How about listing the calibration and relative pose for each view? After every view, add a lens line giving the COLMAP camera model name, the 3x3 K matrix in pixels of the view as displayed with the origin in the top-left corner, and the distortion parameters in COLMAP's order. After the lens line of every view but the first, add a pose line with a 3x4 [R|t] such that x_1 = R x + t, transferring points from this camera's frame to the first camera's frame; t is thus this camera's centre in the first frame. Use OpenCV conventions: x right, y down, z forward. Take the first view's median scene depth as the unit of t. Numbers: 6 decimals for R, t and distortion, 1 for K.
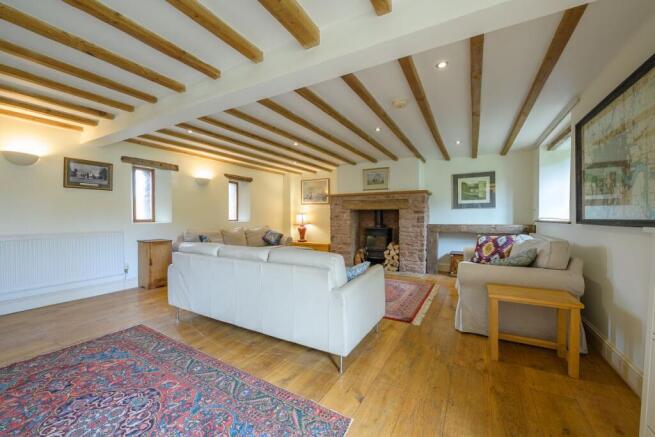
lens RADIAL K [[261.6, 0, 326.5], [0, 261.6, 217.1], [0, 0, 1]] dist [0.000744, 0.000354]
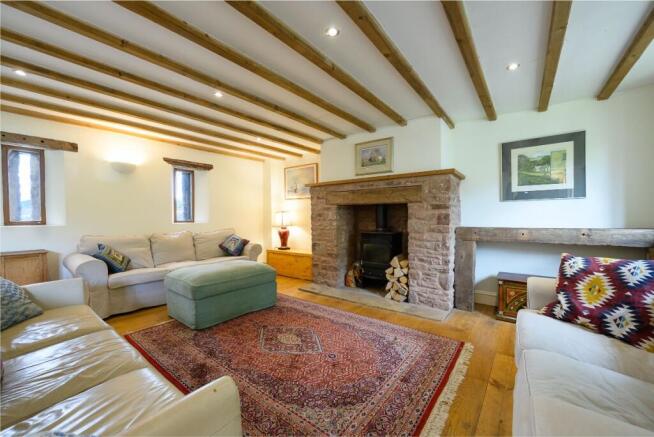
lens RADIAL K [[261.2, 0, 327.8], [0, 261.2, 219.2], [0, 0, 1]] dist [0.000744, 0.000354]
pose [[0.990815, -0.005198, -0.135125, 0.172705], [0.006619, 0.999927, 0.010069, 0.001407], [0.135063, -0.010871, 0.990777, 0.361305]]
